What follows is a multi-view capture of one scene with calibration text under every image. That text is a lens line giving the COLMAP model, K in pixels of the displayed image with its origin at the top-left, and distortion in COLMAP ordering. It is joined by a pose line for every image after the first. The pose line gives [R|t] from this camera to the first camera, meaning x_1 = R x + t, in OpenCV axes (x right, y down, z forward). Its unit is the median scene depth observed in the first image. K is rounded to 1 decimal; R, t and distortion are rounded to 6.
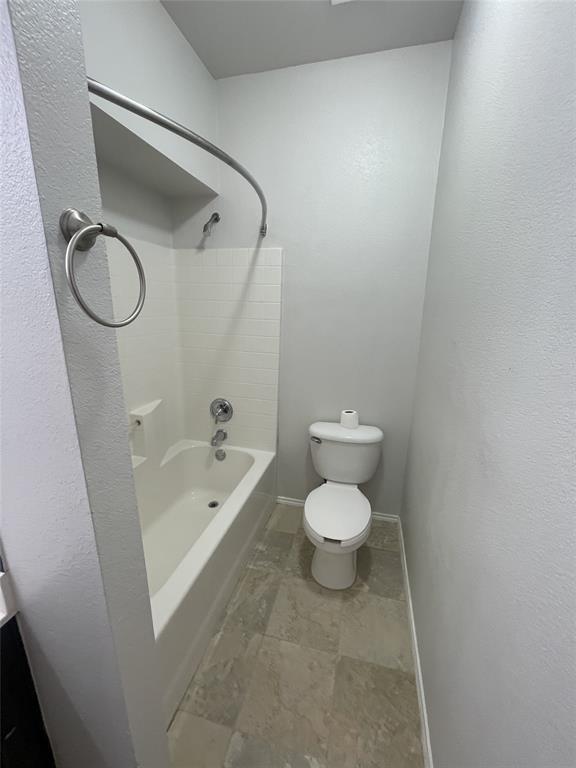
lens RADIAL K [[312.2, 0, 290.6], [0, 312.2, 383.7], [0, 0, 1]] dist [0.001446, 0.000421]
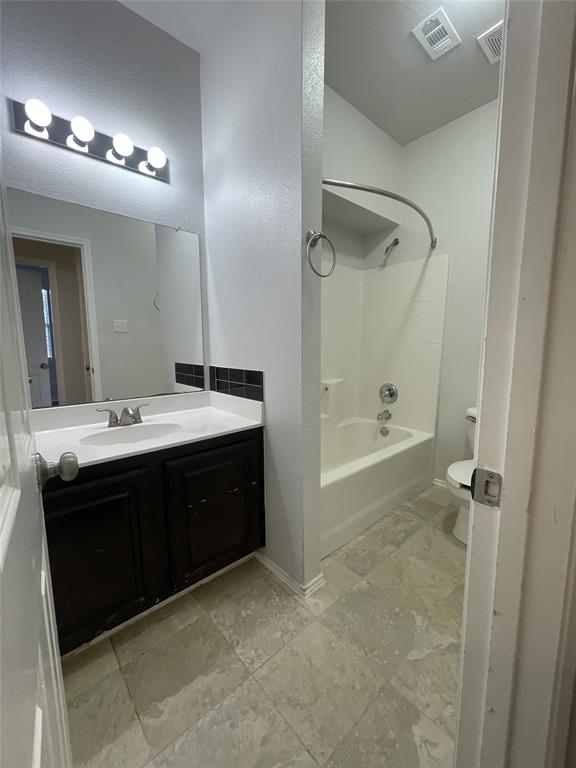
lens RADIAL K [[312.2, 0, 290.6], [0, 312.2, 383.7], [0, 0, 1]] dist [0.001446, 0.000421]
pose [[0.828072, 0.053111, -0.558101, 0.164849], [-0.121074, 0.988952, -0.085528, 0.234959], [0.547392, 0.138395, 0.825354, -0.259407]]
